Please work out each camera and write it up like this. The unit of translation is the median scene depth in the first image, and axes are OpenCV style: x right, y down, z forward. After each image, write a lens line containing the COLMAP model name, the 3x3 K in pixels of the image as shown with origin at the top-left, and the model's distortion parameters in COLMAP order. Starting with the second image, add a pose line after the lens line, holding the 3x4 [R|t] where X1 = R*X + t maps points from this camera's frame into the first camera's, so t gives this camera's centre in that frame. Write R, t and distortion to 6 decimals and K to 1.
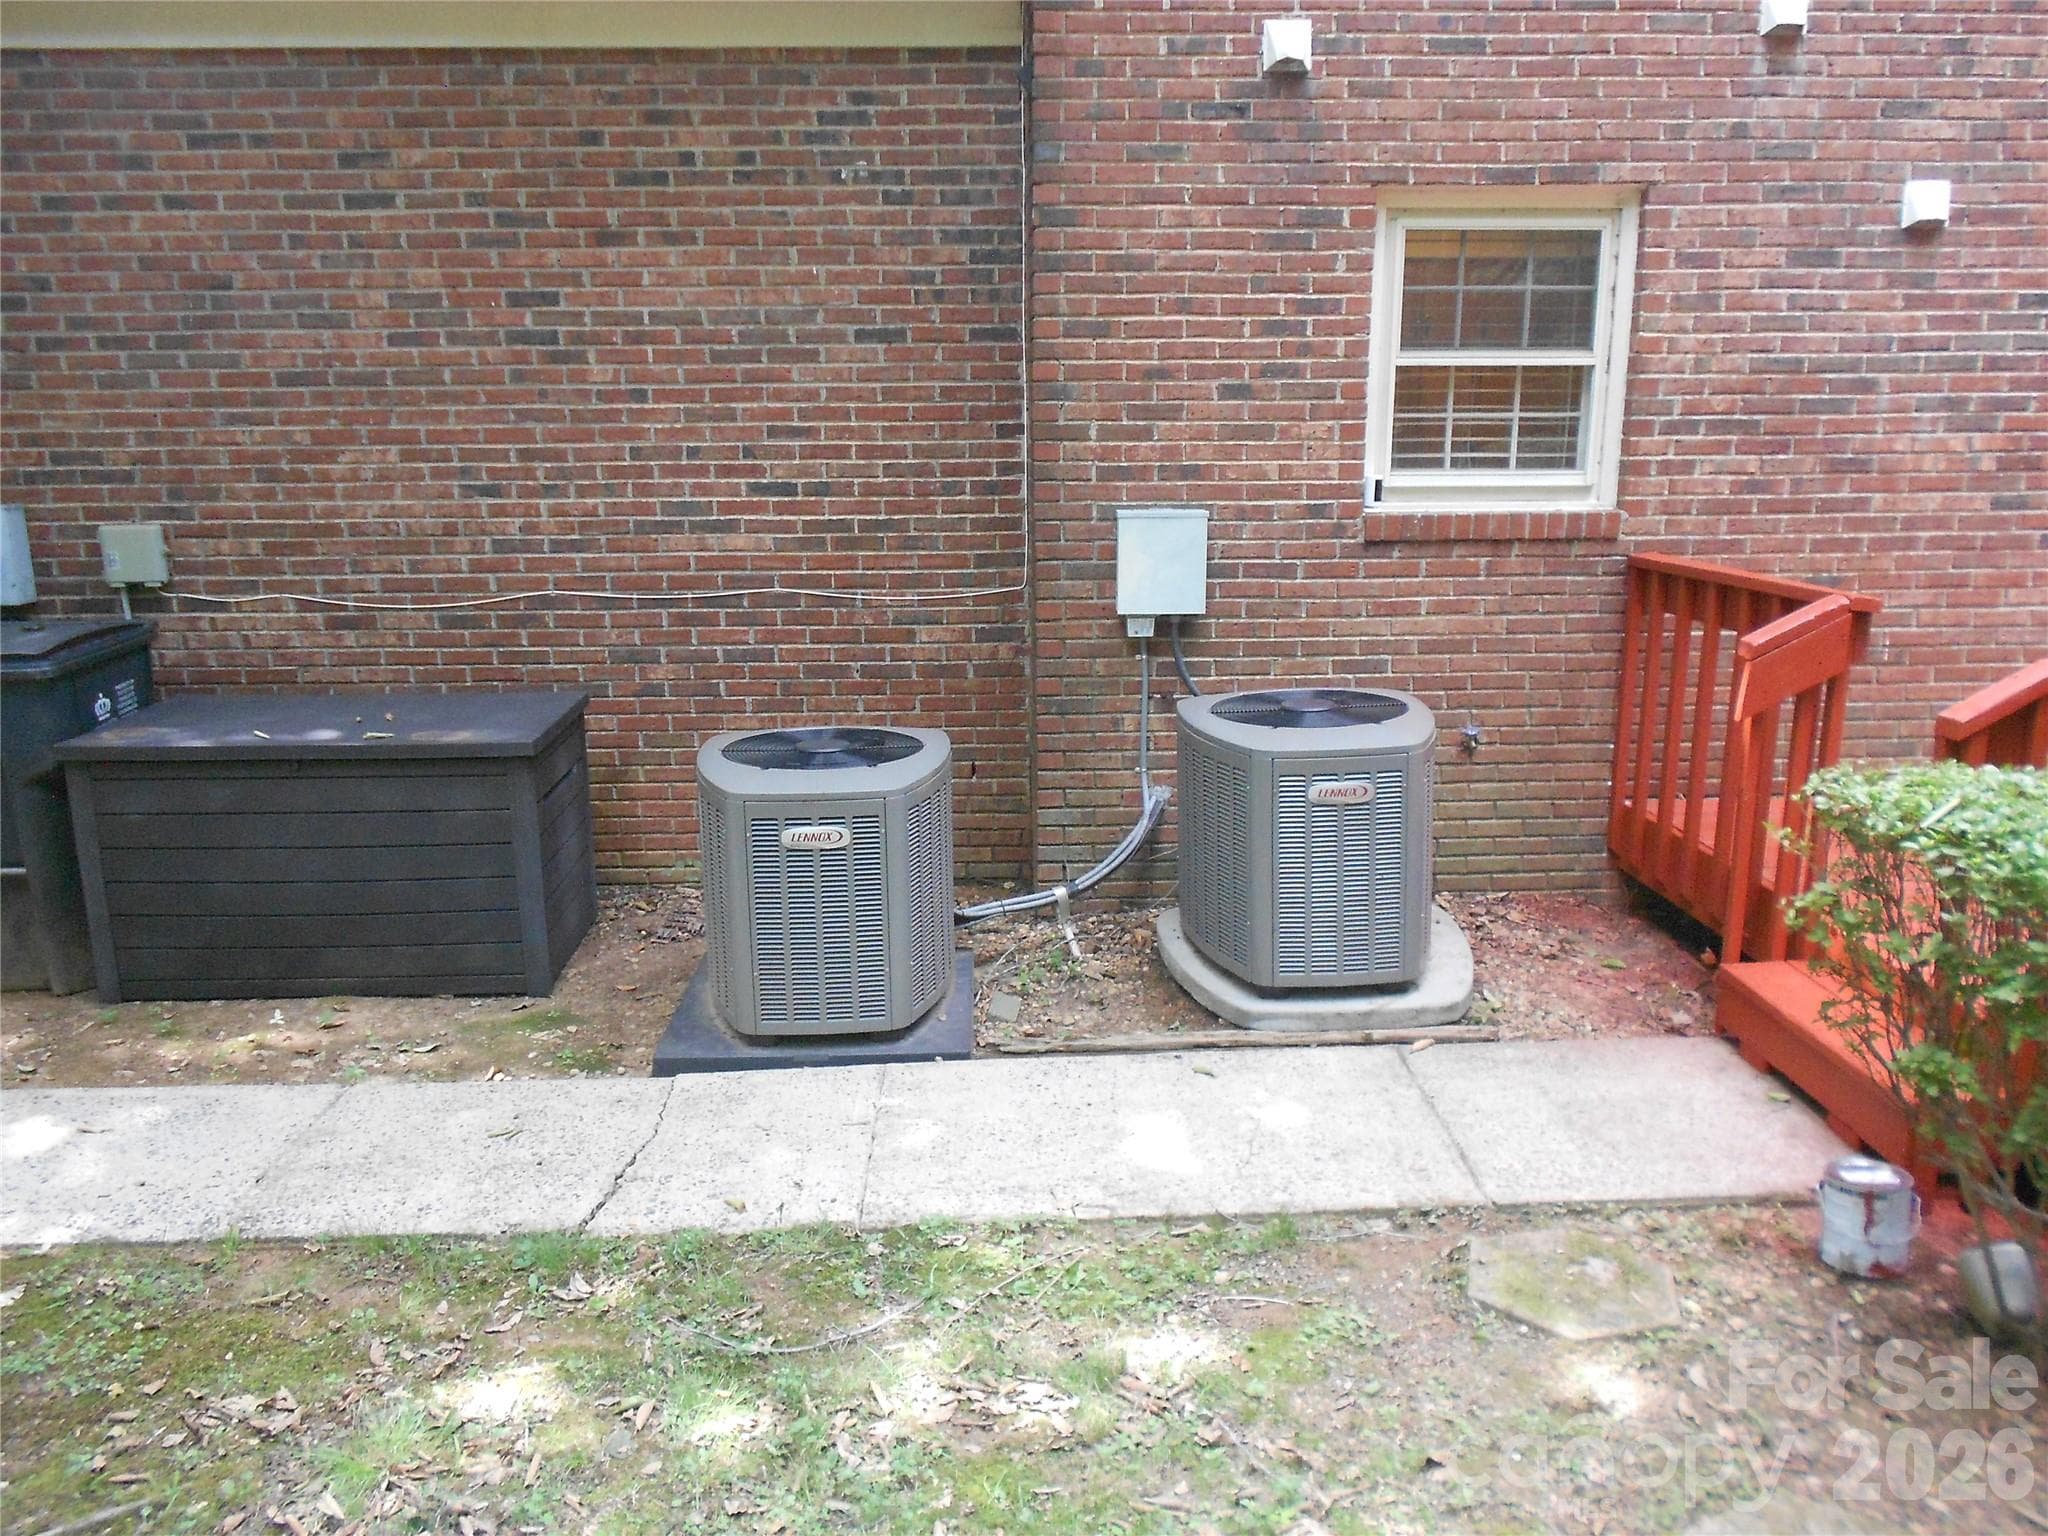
lens RADIAL K [[1601.6, 0, 1013.9], [0, 1601.6, 776.6], [0, 0, 1]] dist [0.004959, -0.007015]
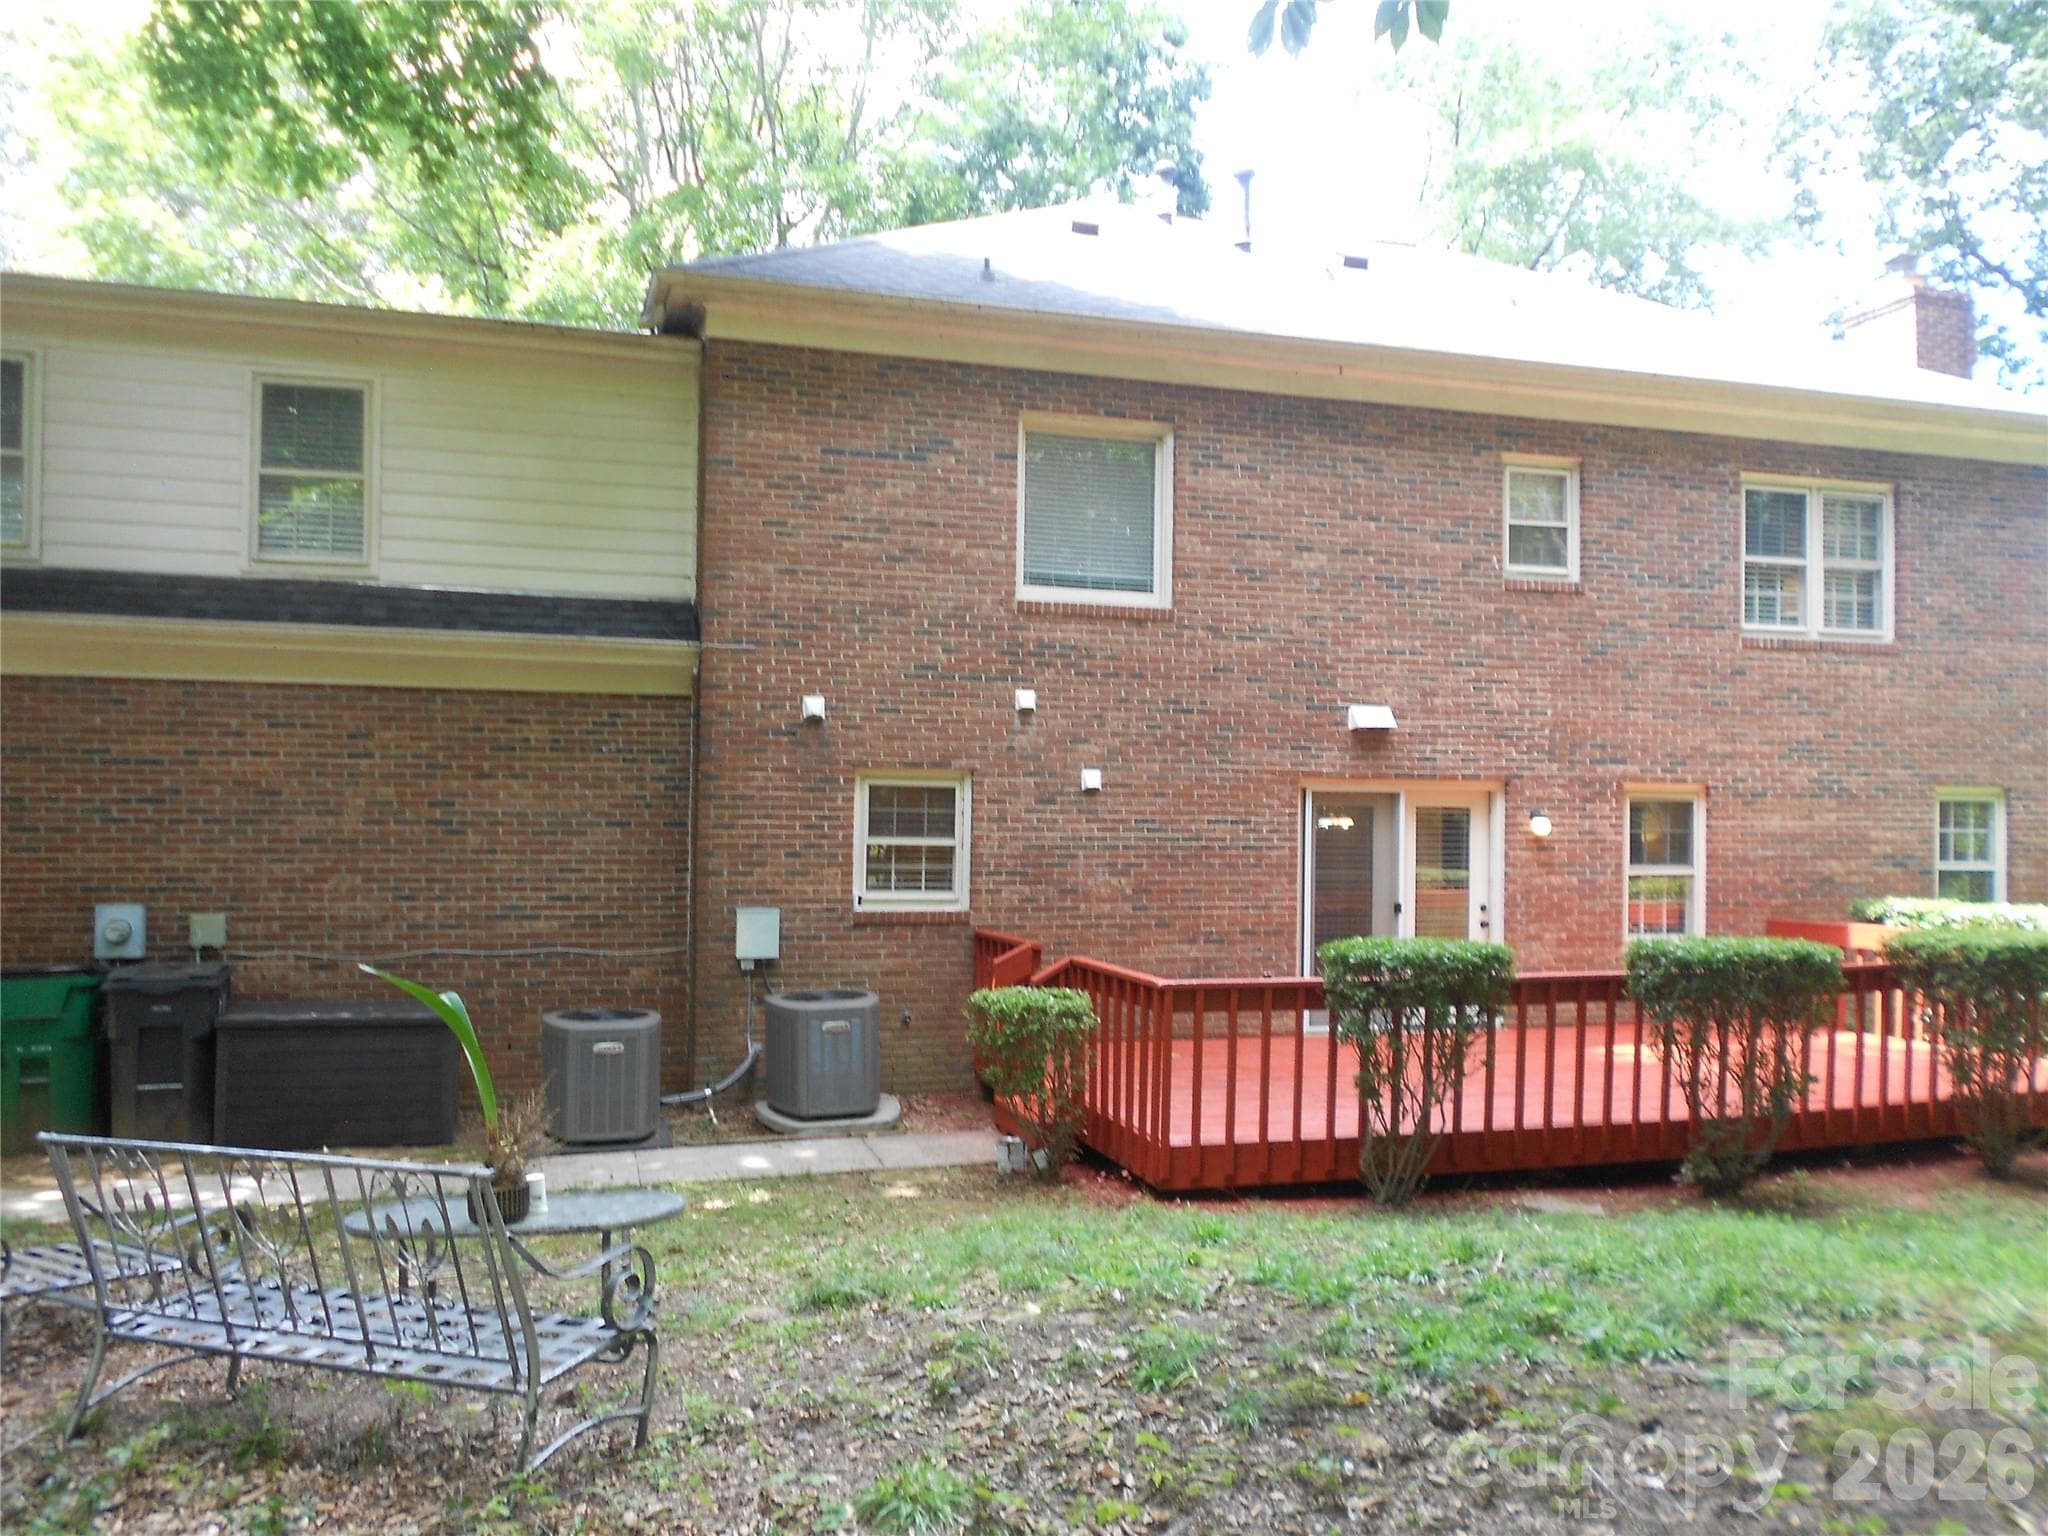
lens RADIAL K [[1601.6, 0, 1013.9], [0, 1601.6, 776.6], [0, 0, 1]] dist [0.004959, -0.007015]
pose [[0.967454, 0.026049, 0.251701, -0.115894], [0.038883, 0.967571, -0.249589, 0.202611], [-0.250040, 0.251253, 0.935068, -1.091236]]
